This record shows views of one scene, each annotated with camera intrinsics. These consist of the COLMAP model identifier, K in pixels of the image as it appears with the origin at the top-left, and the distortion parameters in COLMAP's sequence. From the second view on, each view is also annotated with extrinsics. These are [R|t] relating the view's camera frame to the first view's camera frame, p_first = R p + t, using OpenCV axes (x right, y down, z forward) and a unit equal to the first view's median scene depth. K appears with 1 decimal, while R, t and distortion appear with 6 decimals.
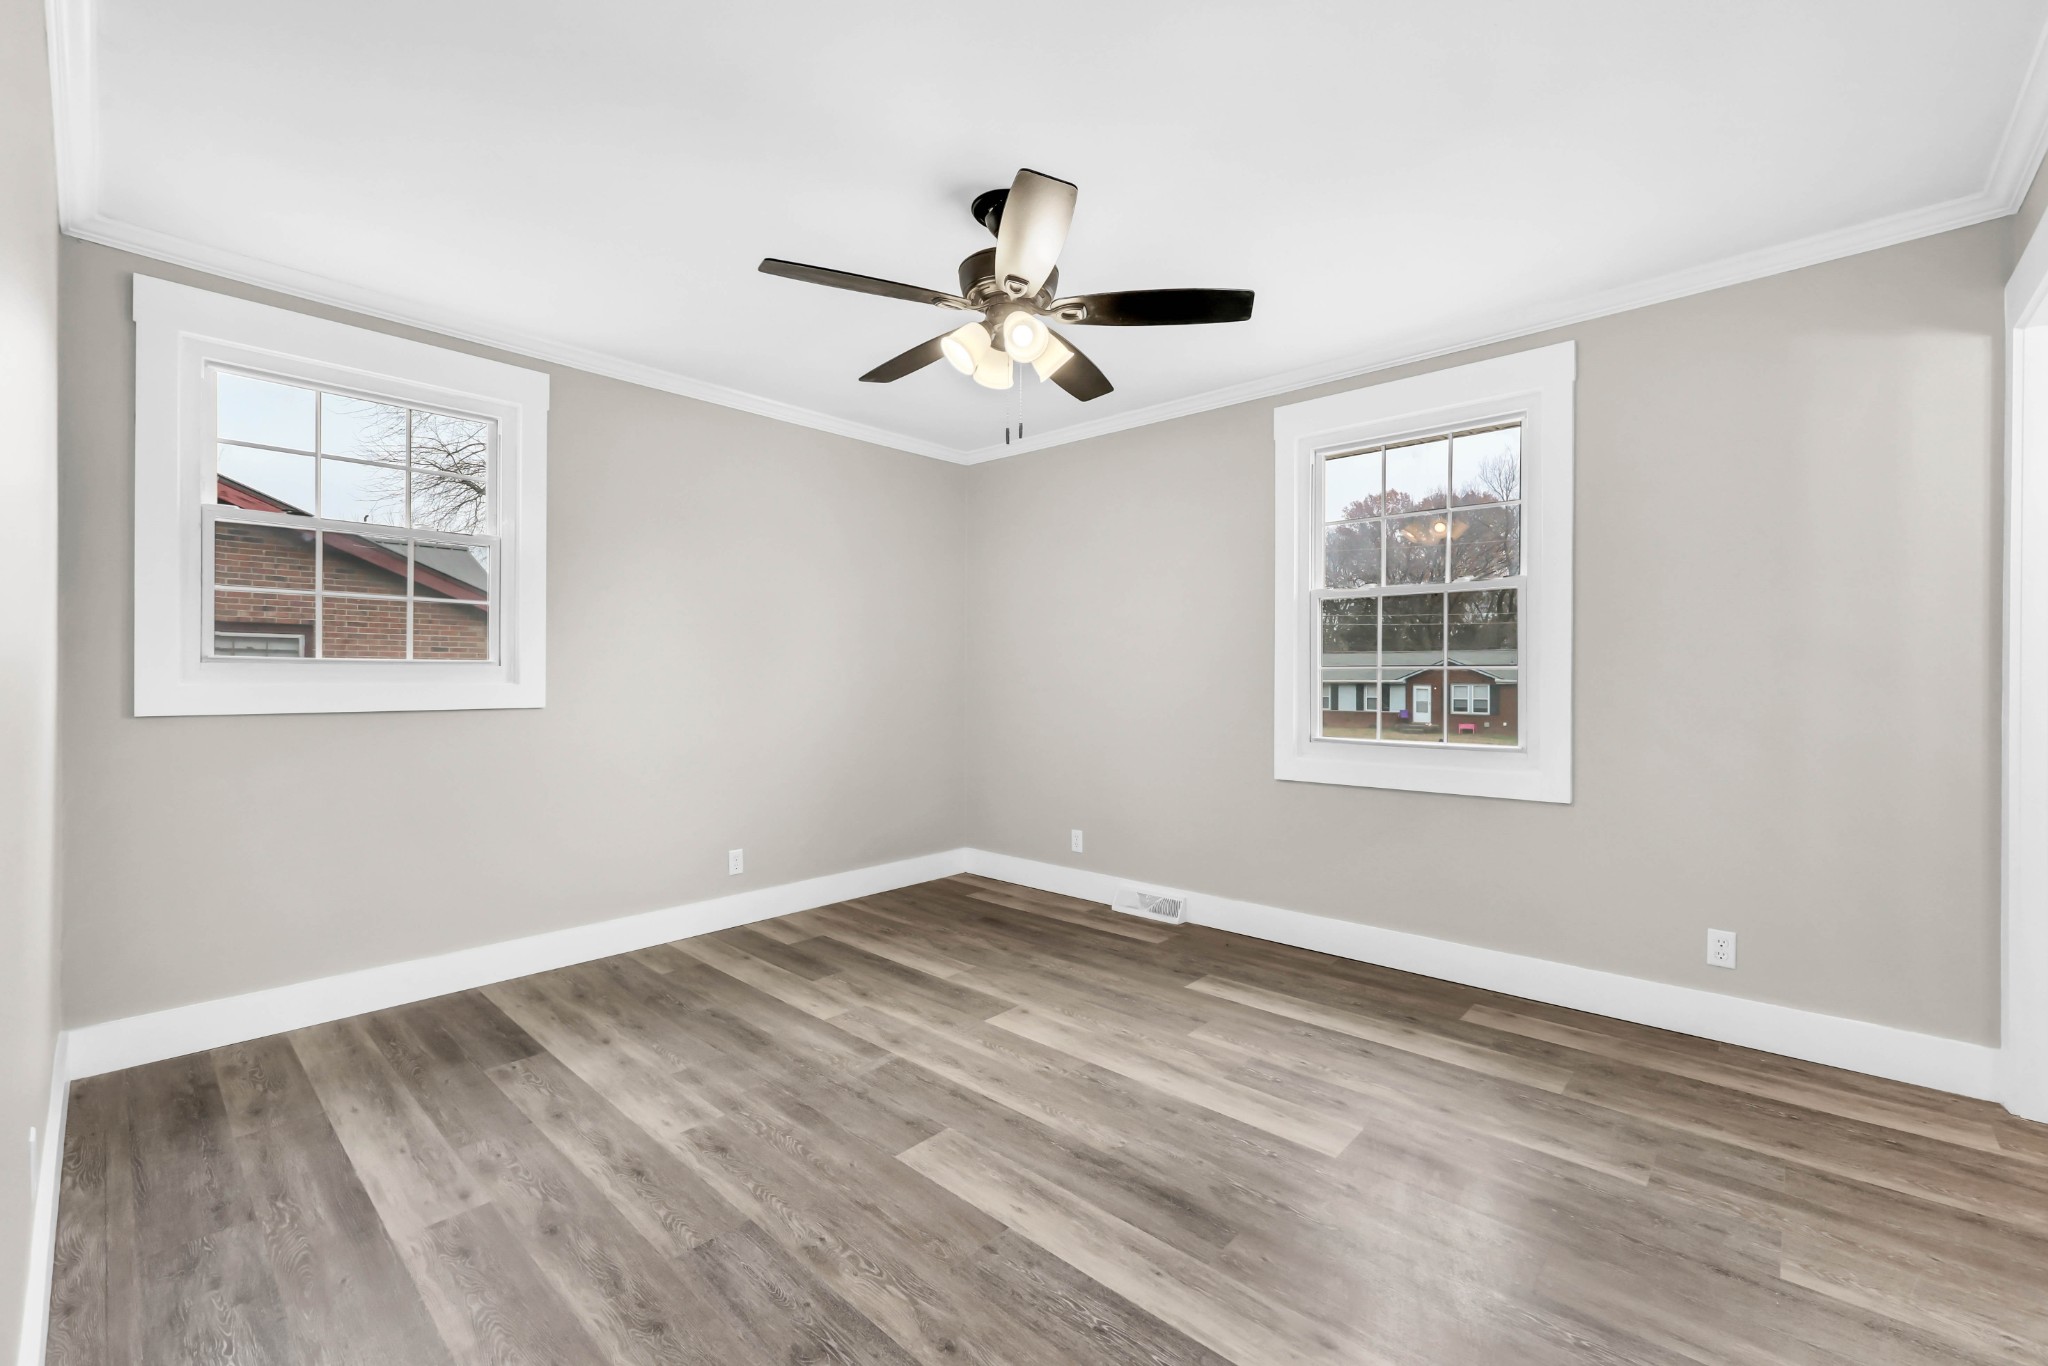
lens RADIAL K [[859.0, 0, 1029.8], [0, 859.0, 676.4], [0, 0, 1]] dist [0.000022, -0.000043]
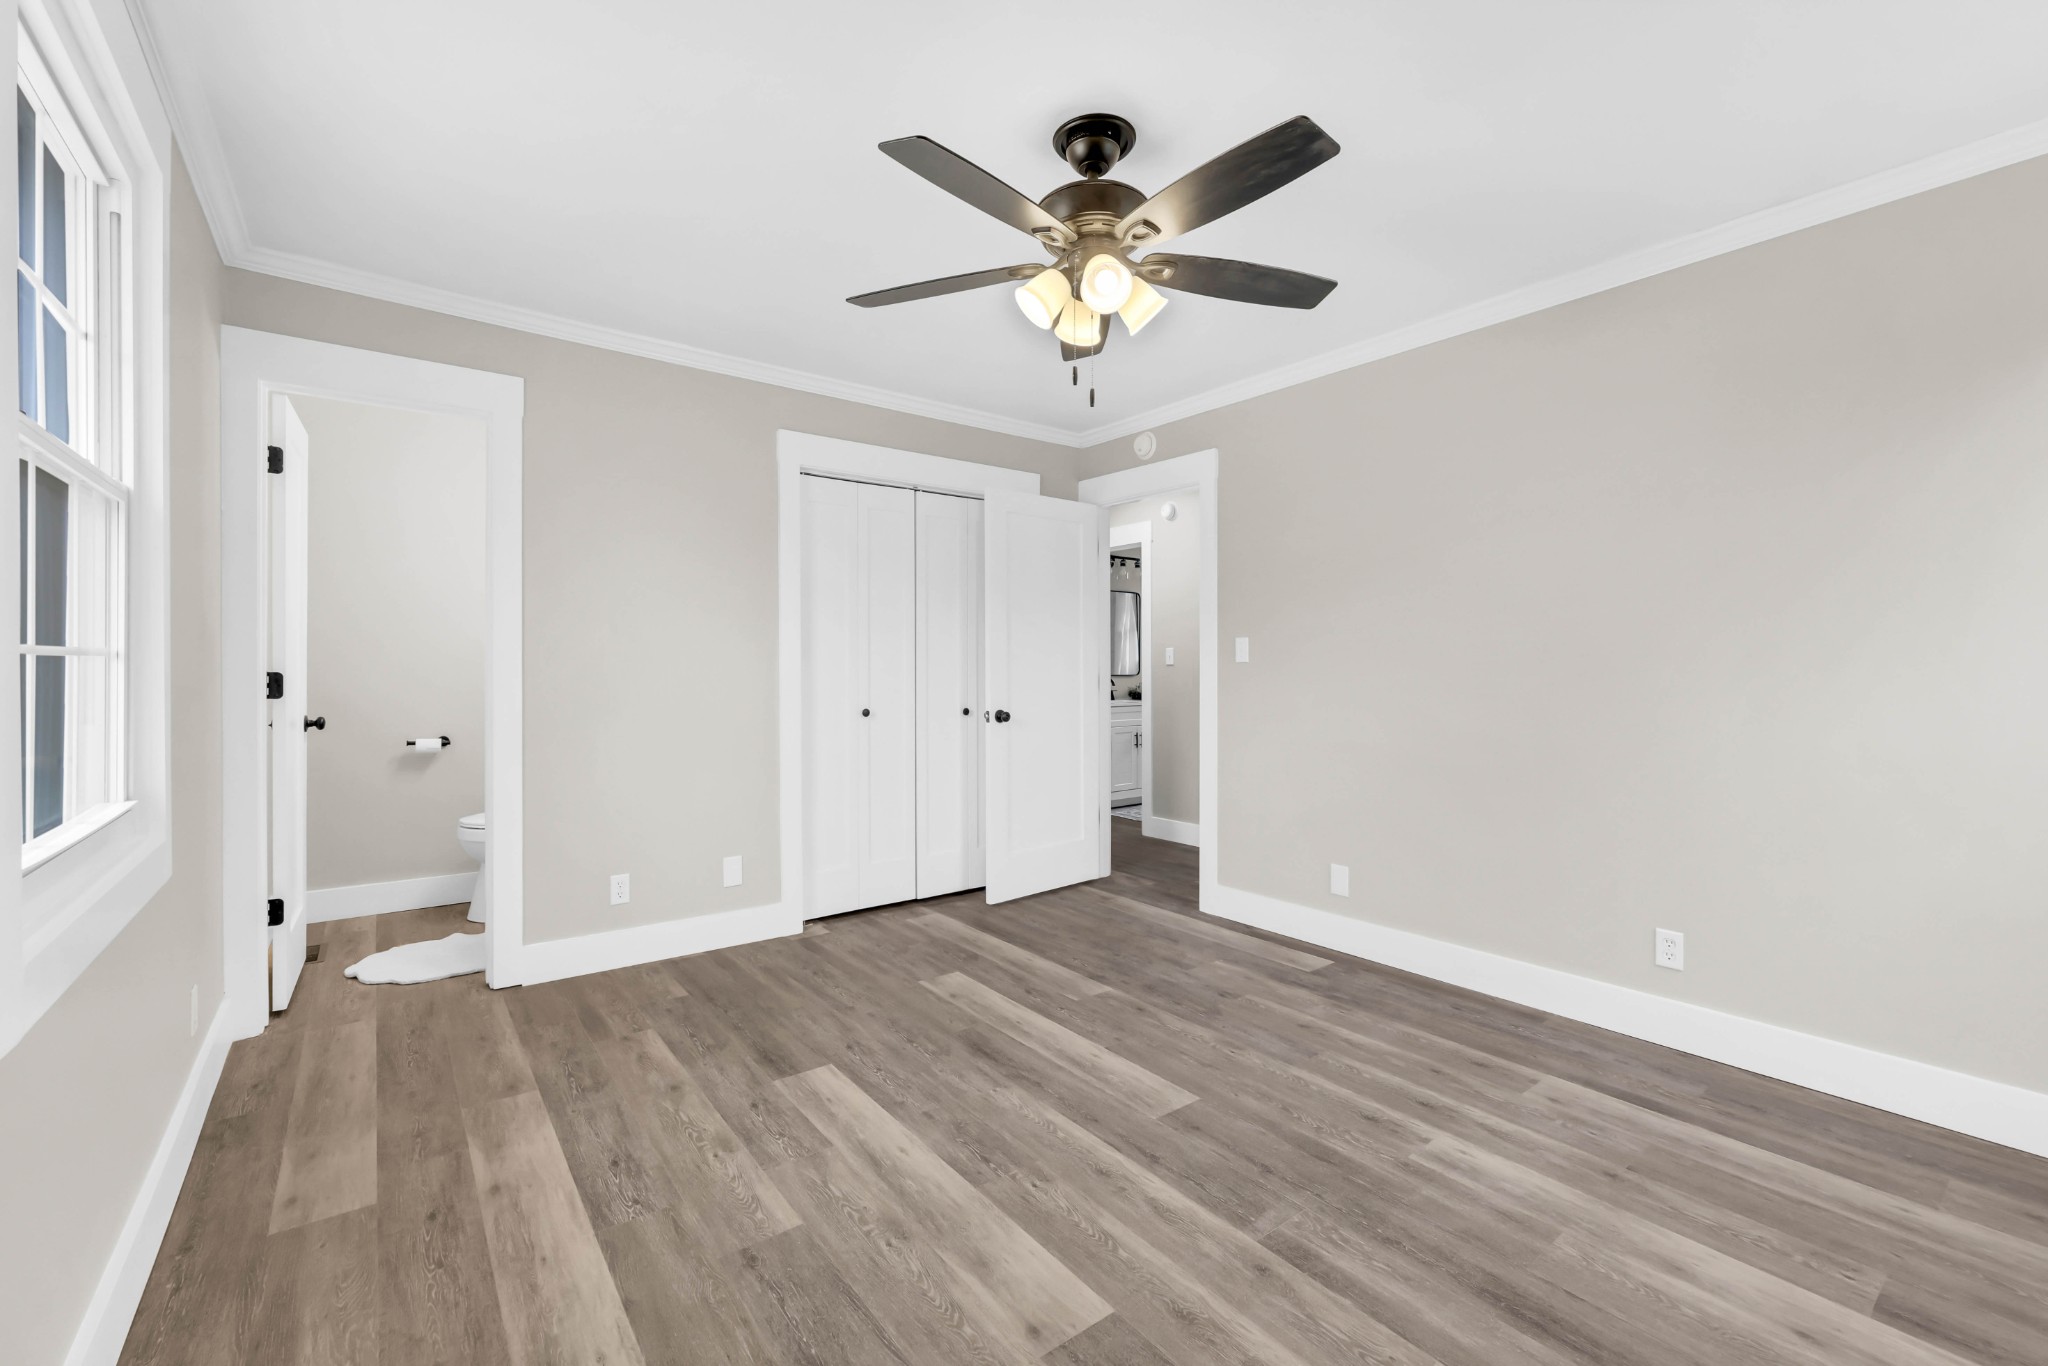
lens RADIAL K [[859.0, 0, 1029.8], [0, 859.0, 676.4], [0, 0, 1]] dist [0.000022, -0.000043]
pose [[-0.985361, -0.001250, 0.170479, -0.116608], [0.000925, 0.999919, 0.012676, -0.005170], [-0.170481, 0.012648, -0.985280, 1.940650]]
